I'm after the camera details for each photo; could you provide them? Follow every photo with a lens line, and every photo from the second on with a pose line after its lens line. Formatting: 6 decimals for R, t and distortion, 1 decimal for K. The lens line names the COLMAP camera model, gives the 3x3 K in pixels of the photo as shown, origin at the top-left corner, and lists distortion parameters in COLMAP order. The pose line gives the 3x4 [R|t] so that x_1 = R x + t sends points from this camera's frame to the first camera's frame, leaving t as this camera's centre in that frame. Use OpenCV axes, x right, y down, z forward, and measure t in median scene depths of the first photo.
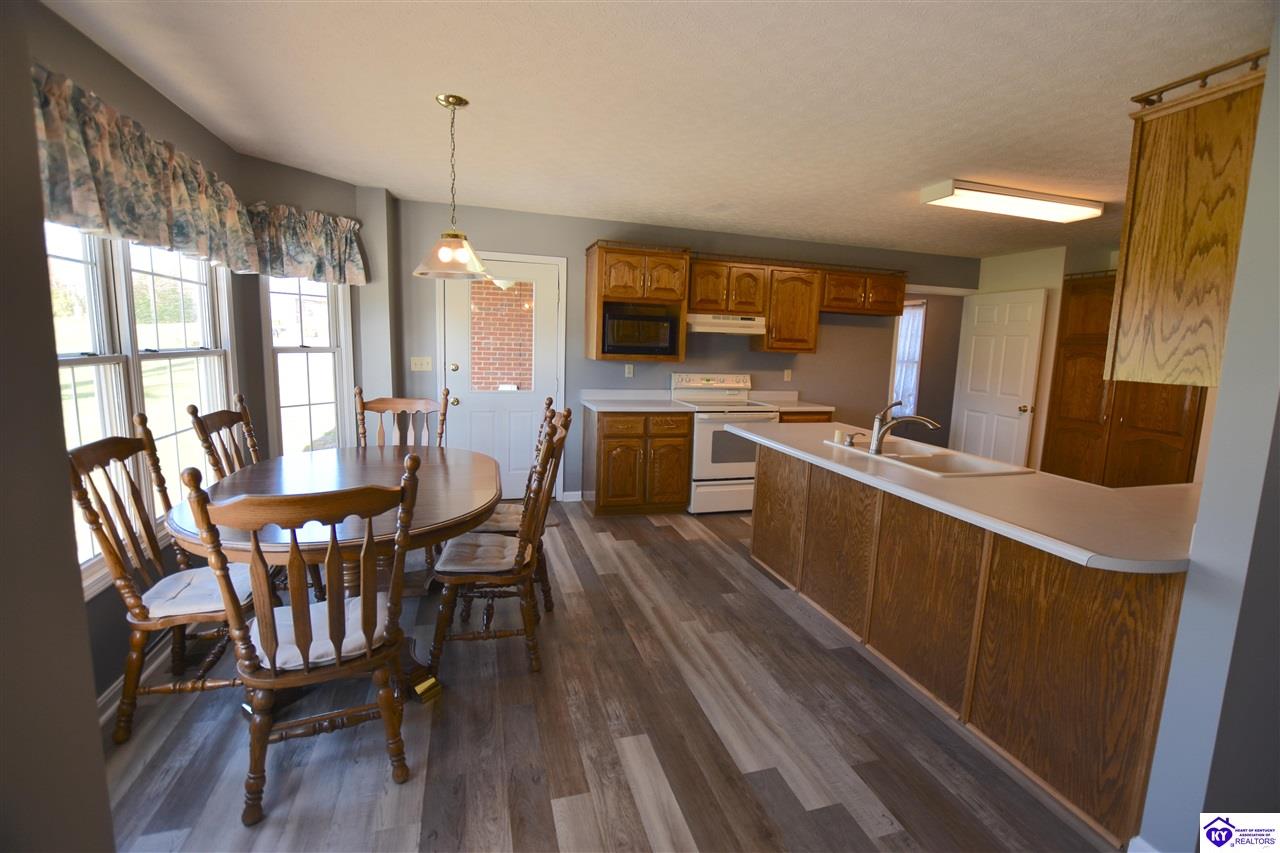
lens RADIAL K [[567.1, 0, 644.6], [0, 567.1, 418.8], [0, 0, 1]] dist [-0.035938, 0.007587]
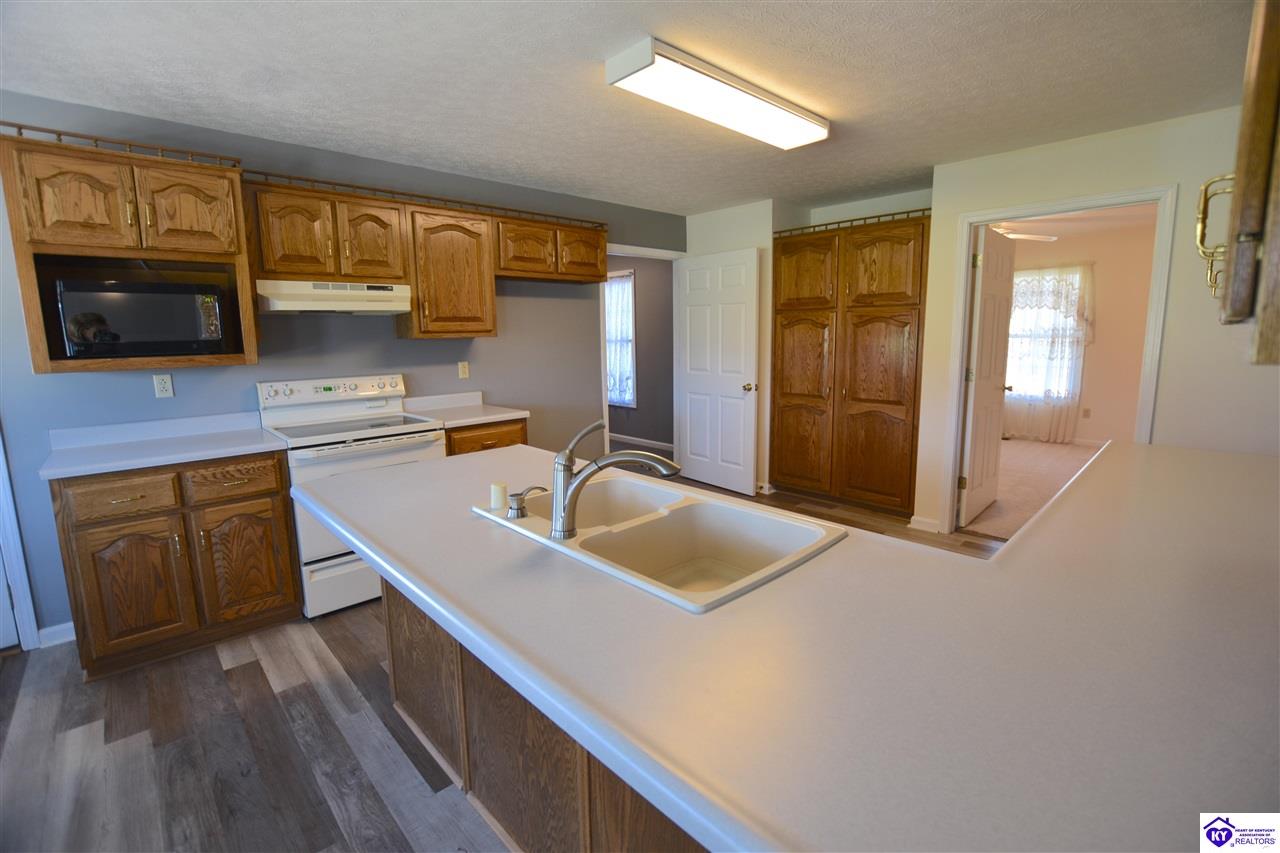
lens RADIAL K [[567.1, 0, 644.6], [0, 567.1, 418.8], [0, 0, 1]] dist [-0.035938, 0.007587]
pose [[0.890285, -0.113484, 0.441037, 0.152396], [0.103276, 0.993533, 0.047174, -0.029685], [-0.443539, 0.003551, 0.896248, 0.304013]]
